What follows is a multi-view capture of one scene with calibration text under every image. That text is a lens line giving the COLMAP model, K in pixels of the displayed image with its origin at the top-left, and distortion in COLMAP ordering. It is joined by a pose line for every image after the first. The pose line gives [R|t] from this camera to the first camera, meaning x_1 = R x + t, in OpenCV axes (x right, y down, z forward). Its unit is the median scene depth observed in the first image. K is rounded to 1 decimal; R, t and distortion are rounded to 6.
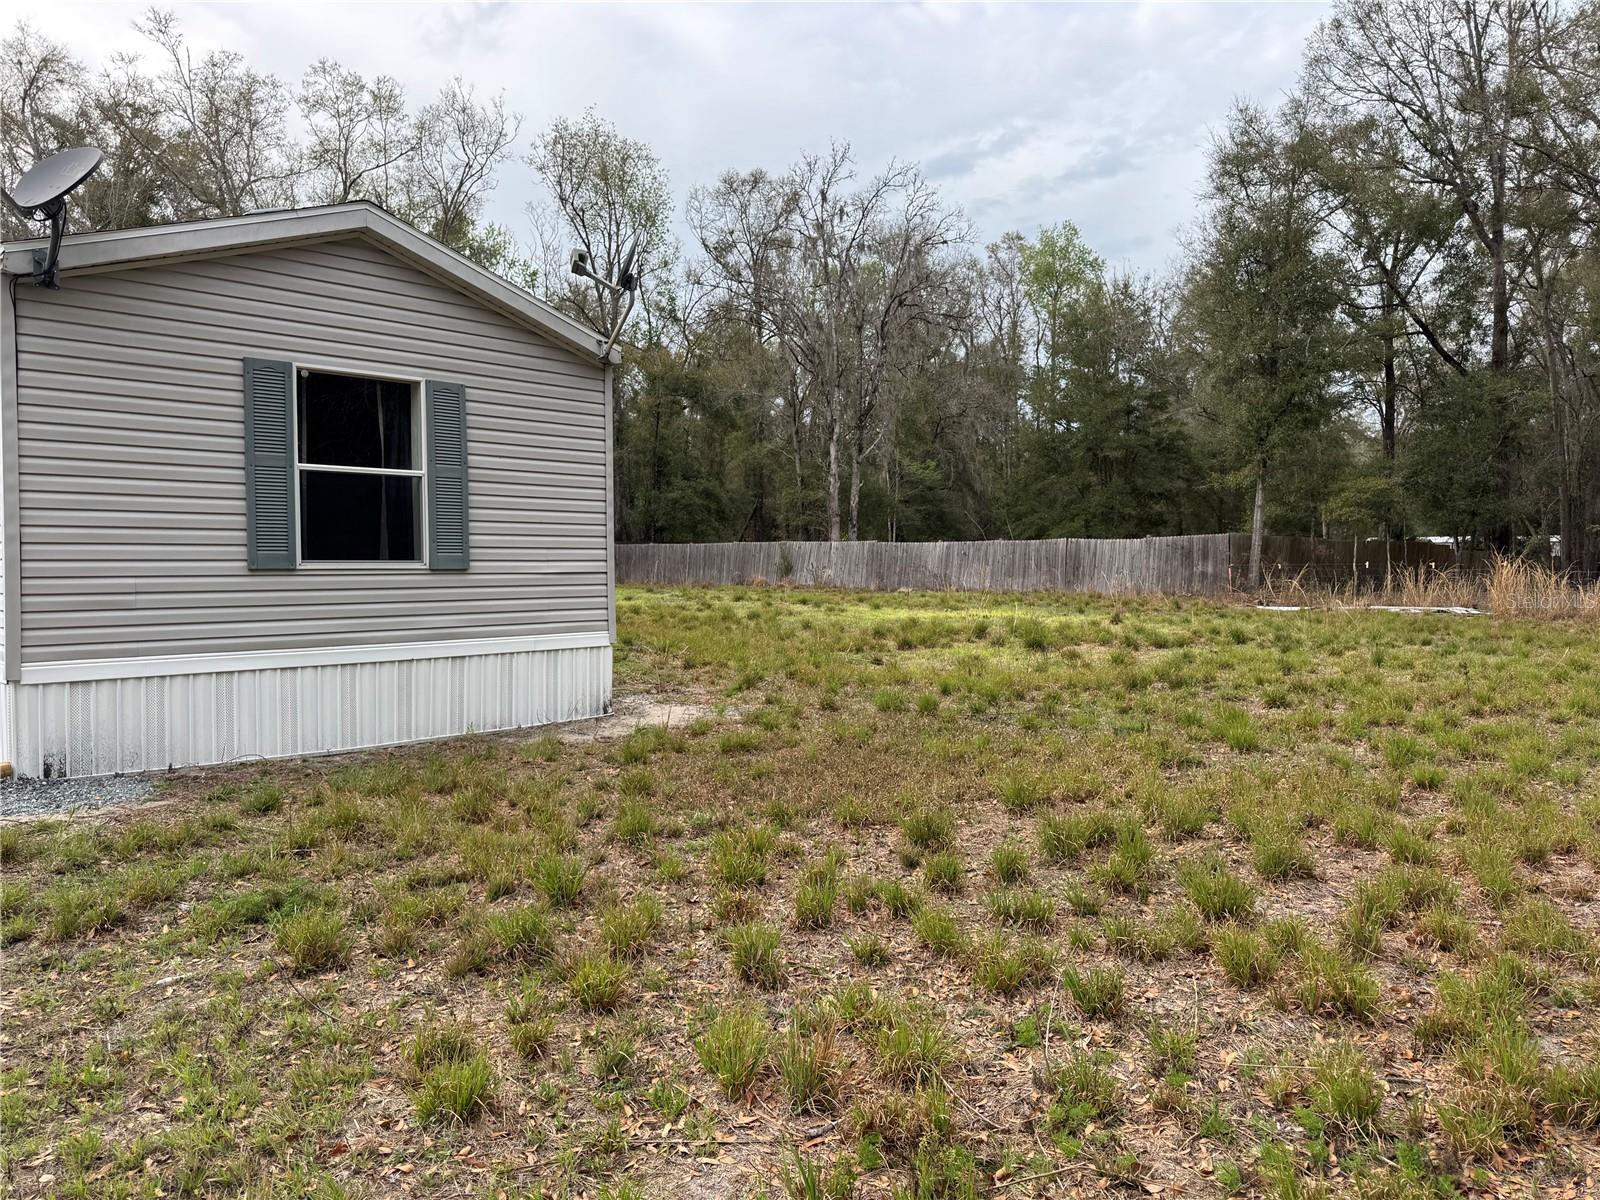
lens RADIAL K [[1123.1, 0, 799.1], [0, 1123.1, 570.3], [0, 0, 1]] dist [0.039991, -0.047653]
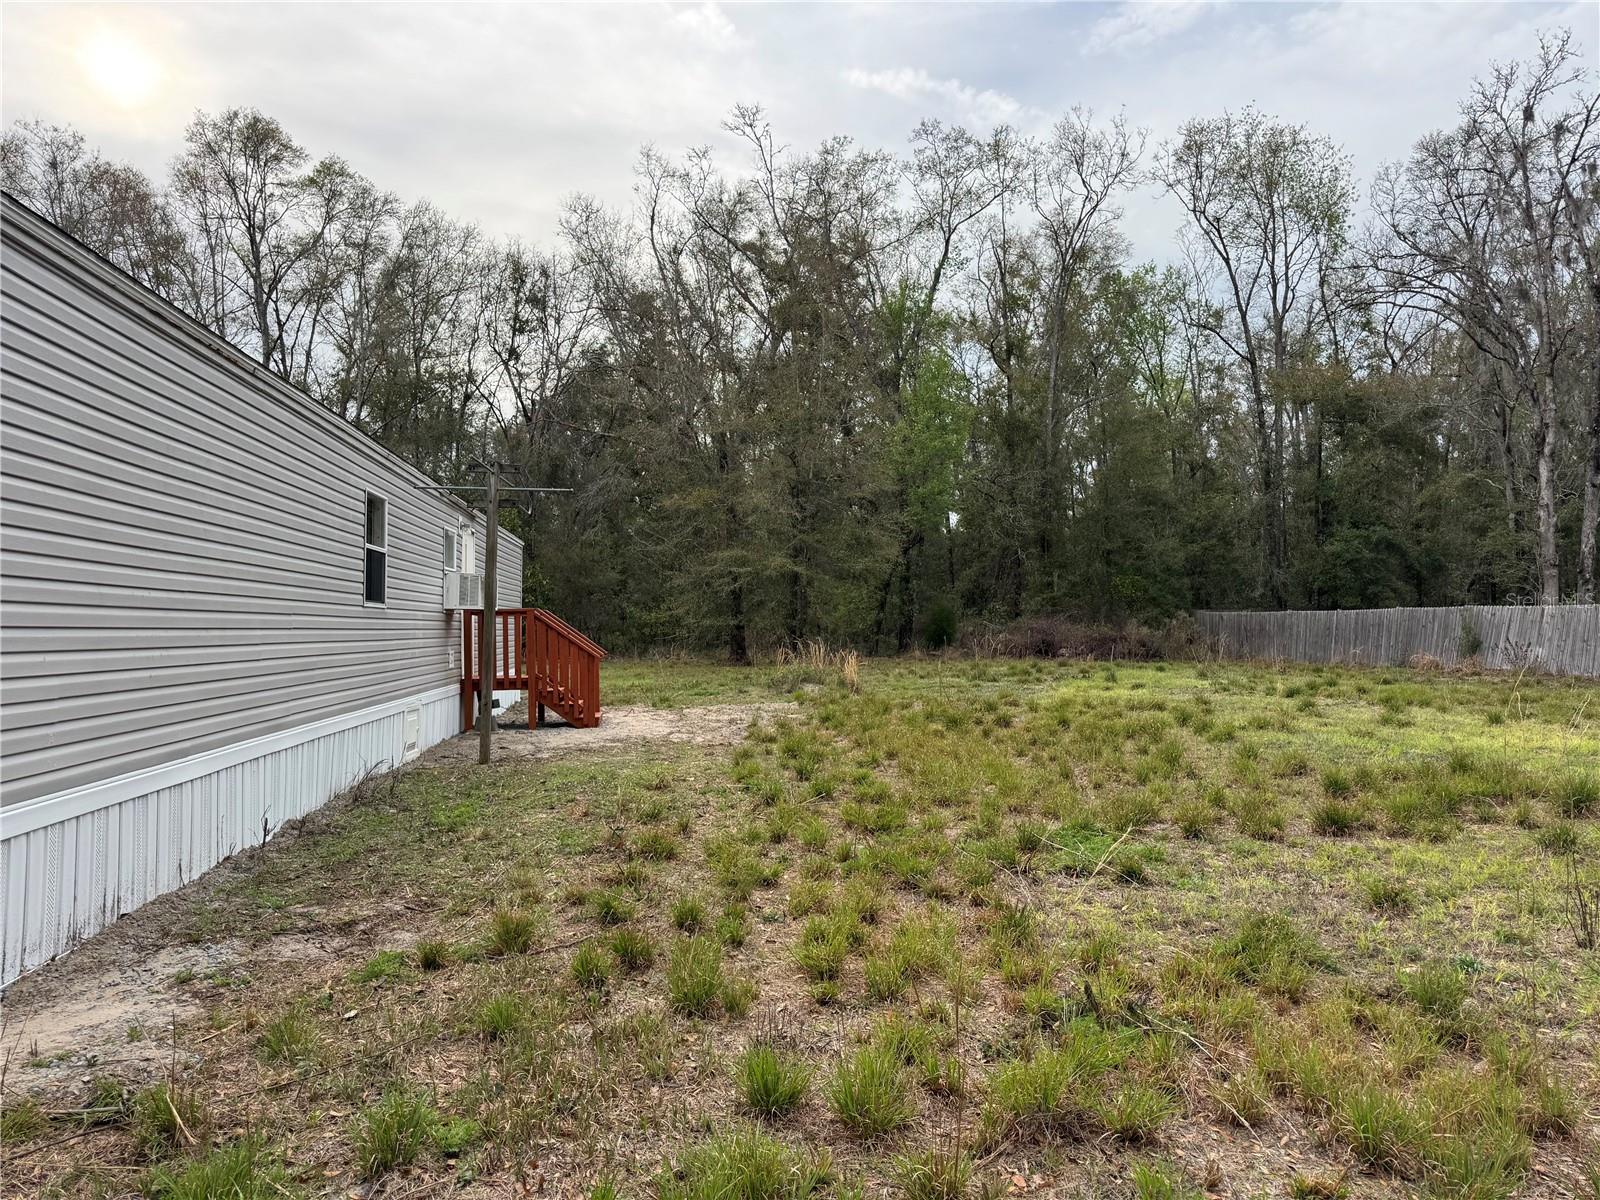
lens RADIAL K [[1123.1, 0, 799.1], [0, 1123.1, 570.3], [0, 0, 1]] dist [0.039991, -0.047653]
pose [[0.798728, -0.029706, -0.600959, 0.071848], [-0.006848, 0.998267, -0.058447, -0.003684], [0.601653, 0.050798, 0.797140, 0.175430]]
